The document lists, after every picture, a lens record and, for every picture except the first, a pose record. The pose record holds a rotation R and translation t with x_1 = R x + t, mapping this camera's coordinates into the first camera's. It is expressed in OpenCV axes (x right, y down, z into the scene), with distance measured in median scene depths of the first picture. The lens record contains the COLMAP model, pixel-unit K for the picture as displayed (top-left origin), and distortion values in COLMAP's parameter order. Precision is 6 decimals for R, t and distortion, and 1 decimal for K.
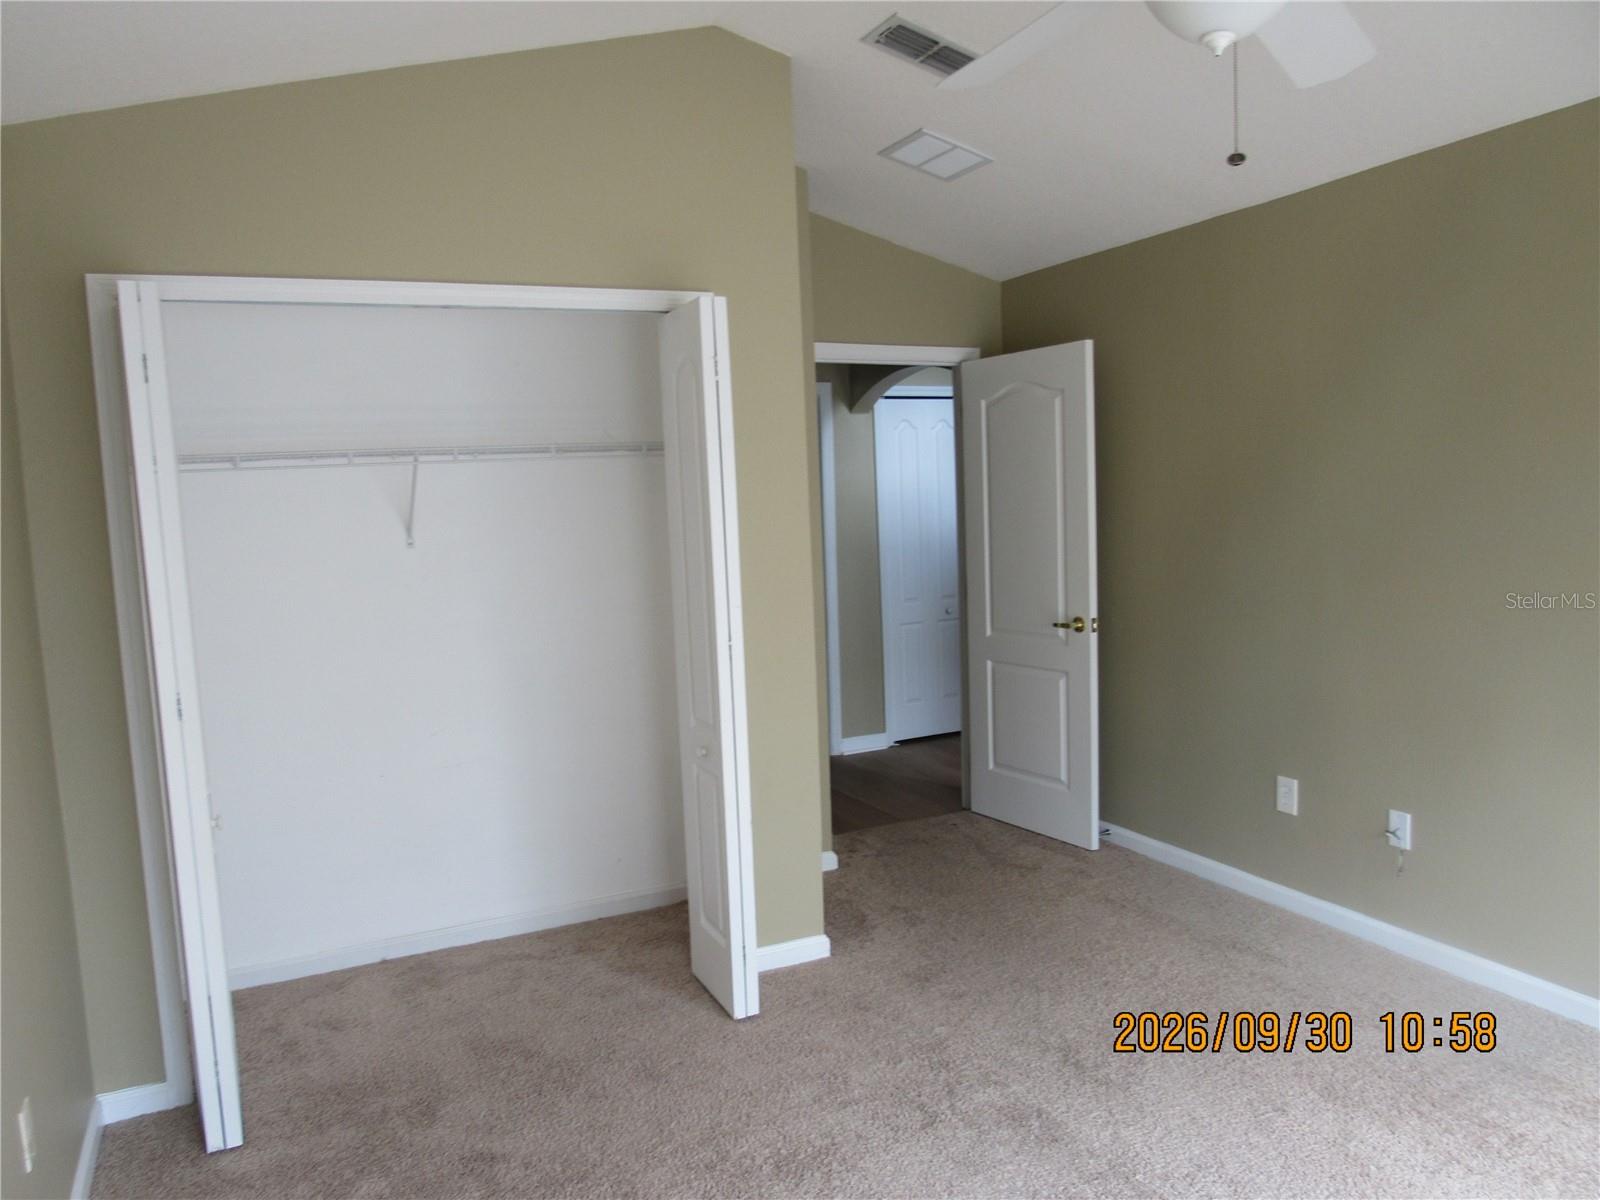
lens RADIAL K [[1150.6, 0, 792.3], [0, 1150.6, 605.8], [0, 0, 1]] dist [-0.032369, 0.003975]
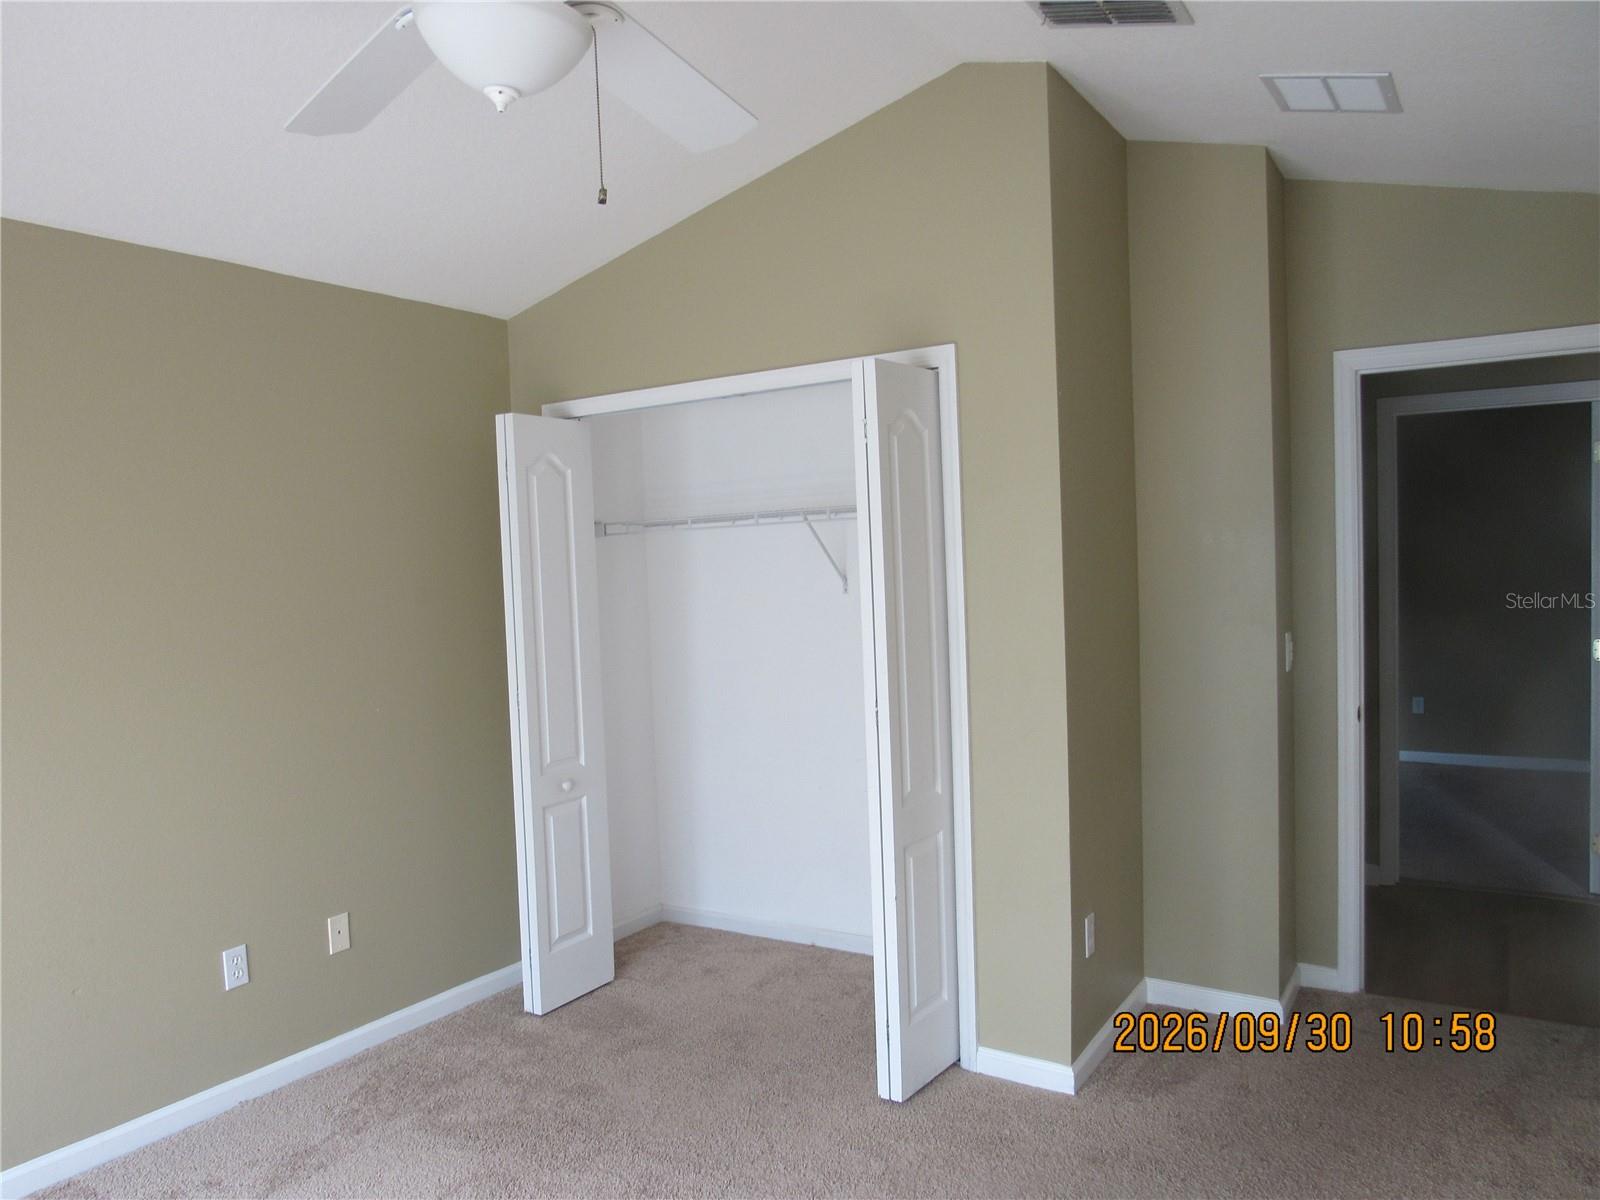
lens RADIAL K [[1150.6, 0, 792.3], [0, 1150.6, 605.8], [0, 0, 1]] dist [-0.032369, 0.003975]
pose [[0.530753, 0.052049, -0.845927, 0.673687], [-0.062701, 0.997789, 0.022054, -0.066435], [0.845204, 0.041335, 0.532843, 0.384101]]
